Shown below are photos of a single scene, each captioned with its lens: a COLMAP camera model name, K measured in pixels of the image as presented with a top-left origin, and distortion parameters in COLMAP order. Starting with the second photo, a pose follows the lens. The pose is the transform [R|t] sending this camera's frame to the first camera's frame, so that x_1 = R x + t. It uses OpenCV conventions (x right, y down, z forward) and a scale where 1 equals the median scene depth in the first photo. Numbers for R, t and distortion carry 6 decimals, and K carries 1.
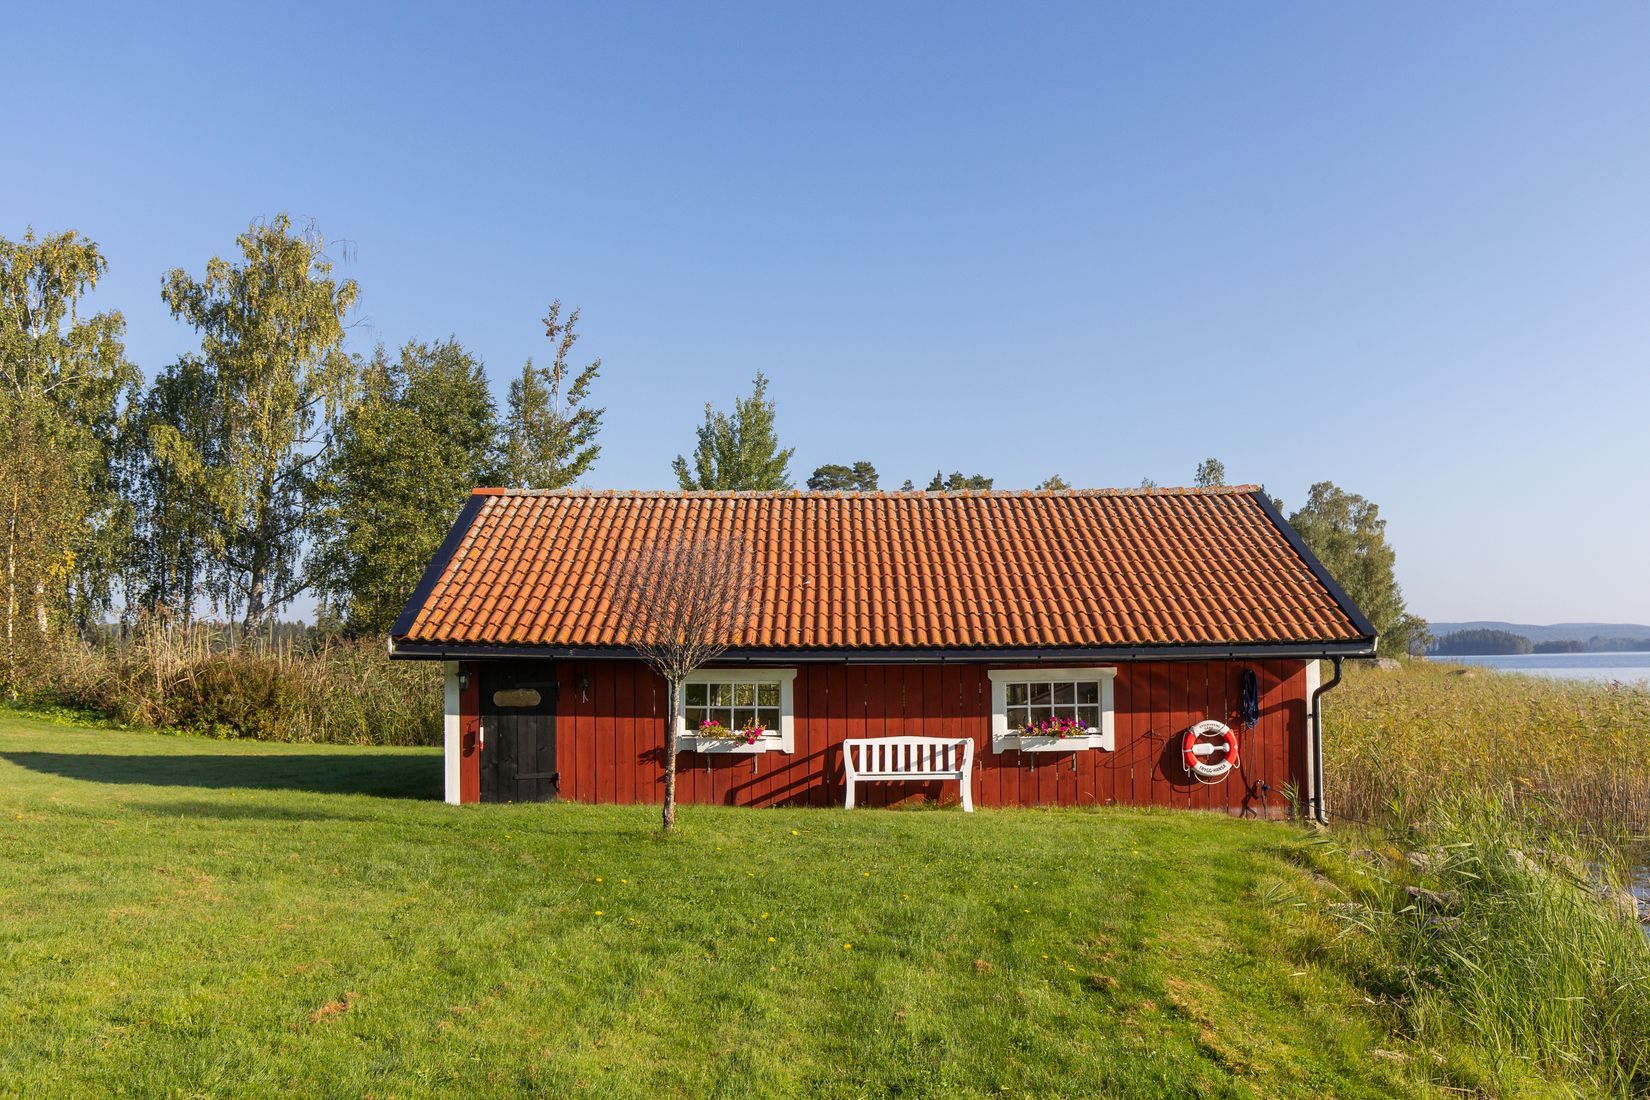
lens RADIAL K [[1432.8, 0, 912.9], [0, 1432.8, 568.9], [0, 0, 1]] dist [0.005701, -0.001096]
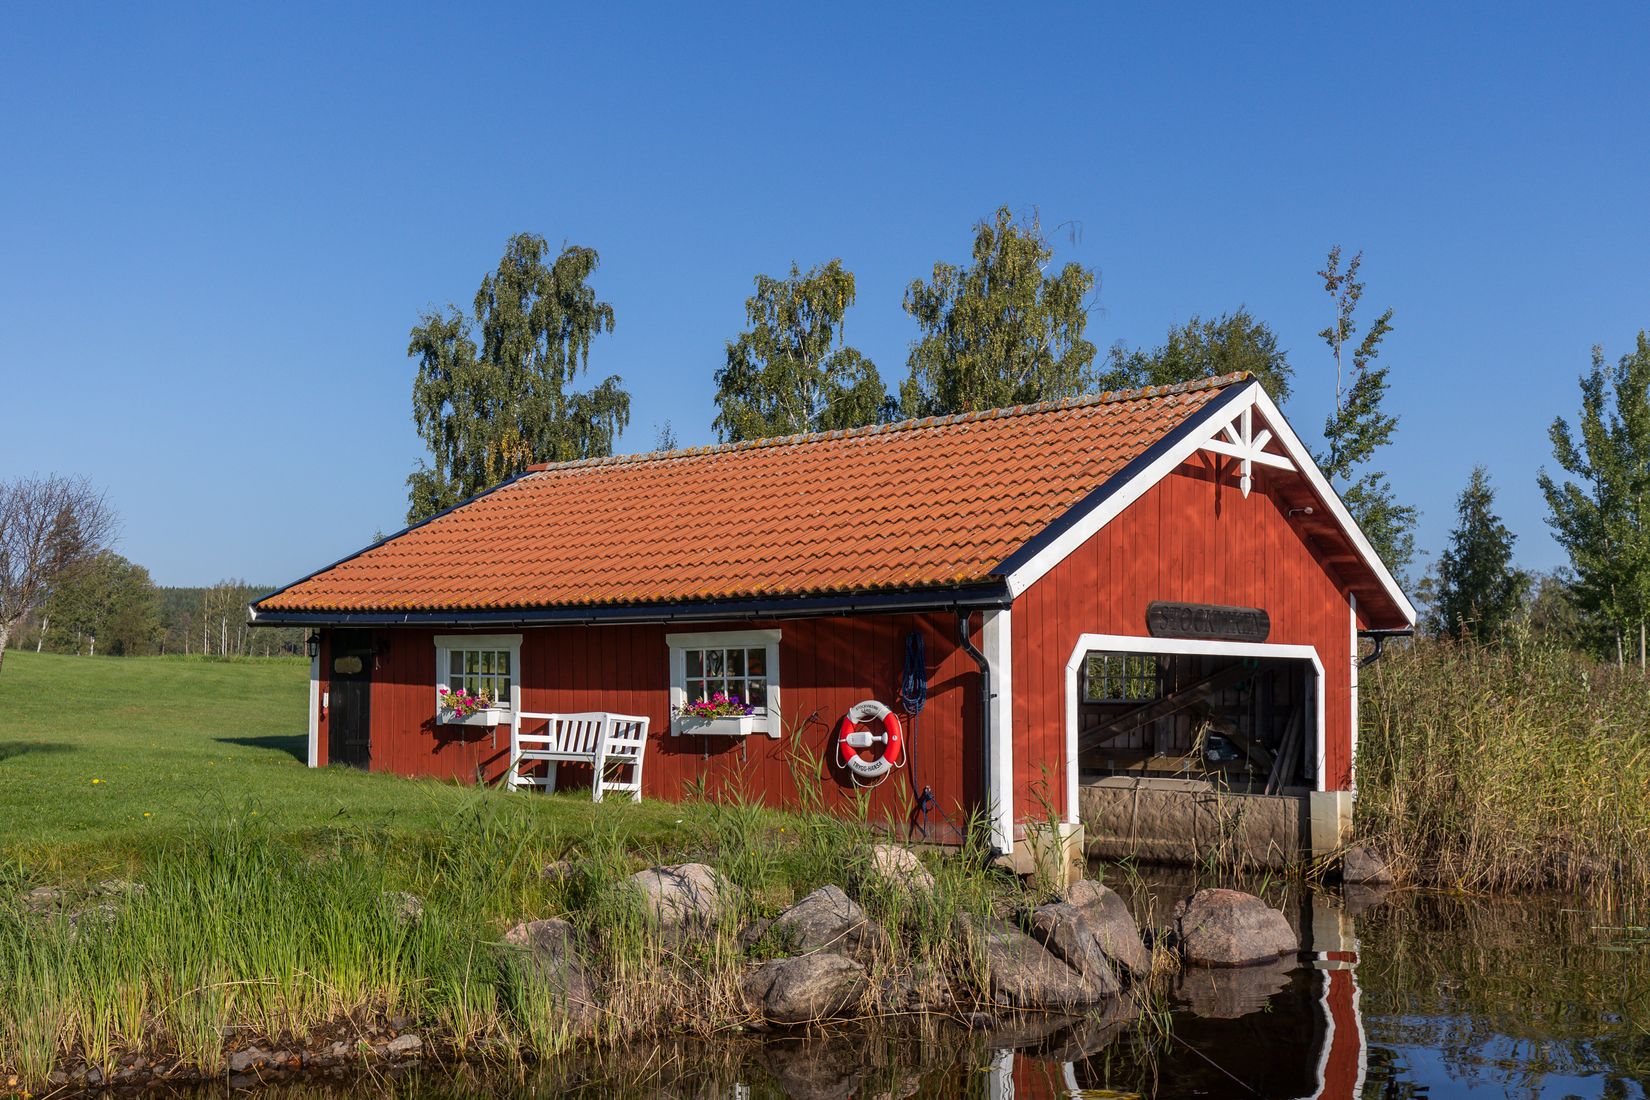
lens RADIAL K [[1665.2, 0, 925.4], [0, 1665.2, 583.8], [0, 0, 1]] dist [0.007602, 0.007930]
pose [[0.744344, -0.029008, -0.667166, 0.799469], [0.028291, 0.999529, -0.011896, 0.057210], [0.667197, -0.010020, 0.744814, 0.386625]]
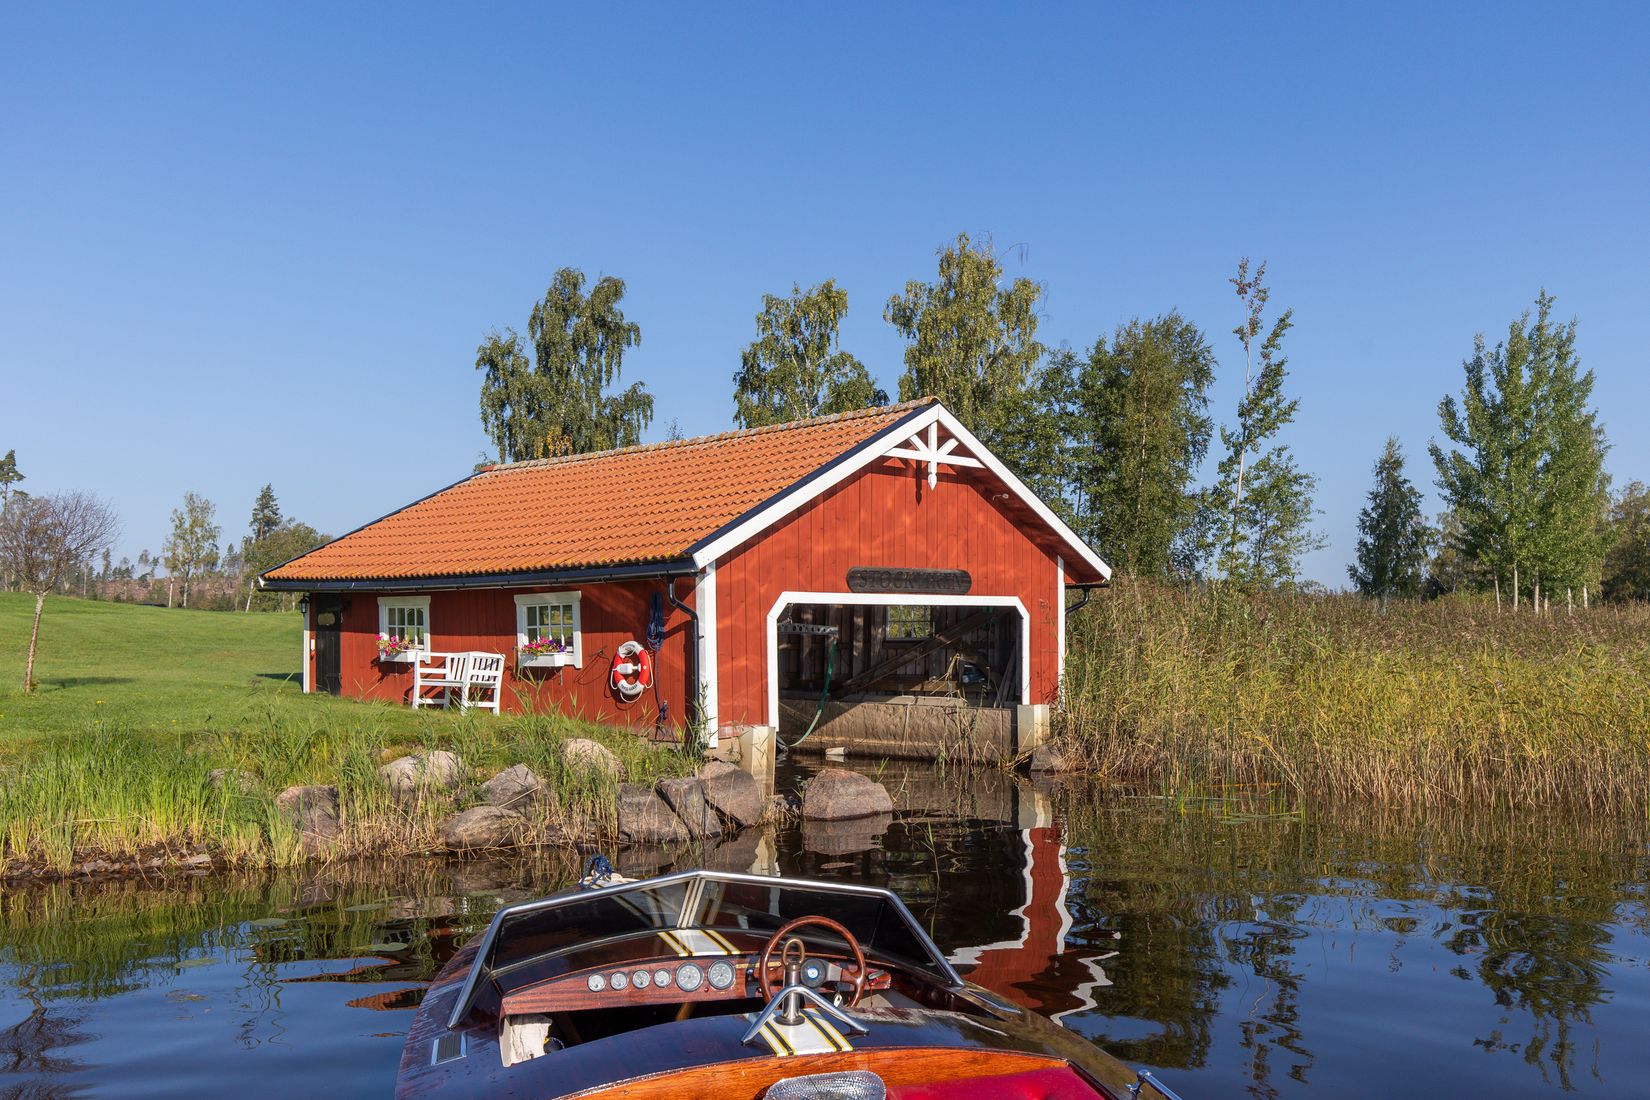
lens RADIAL K [[1432.8, 0, 912.9], [0, 1432.8, 568.9], [0, 0, 1]] dist [0.005701, -0.001096]
pose [[0.702509, -0.025789, -0.711207, 1.089478], [0.042848, 0.999063, 0.006097, 0.056359], [0.710383, -0.034758, 0.702956, 0.420107]]
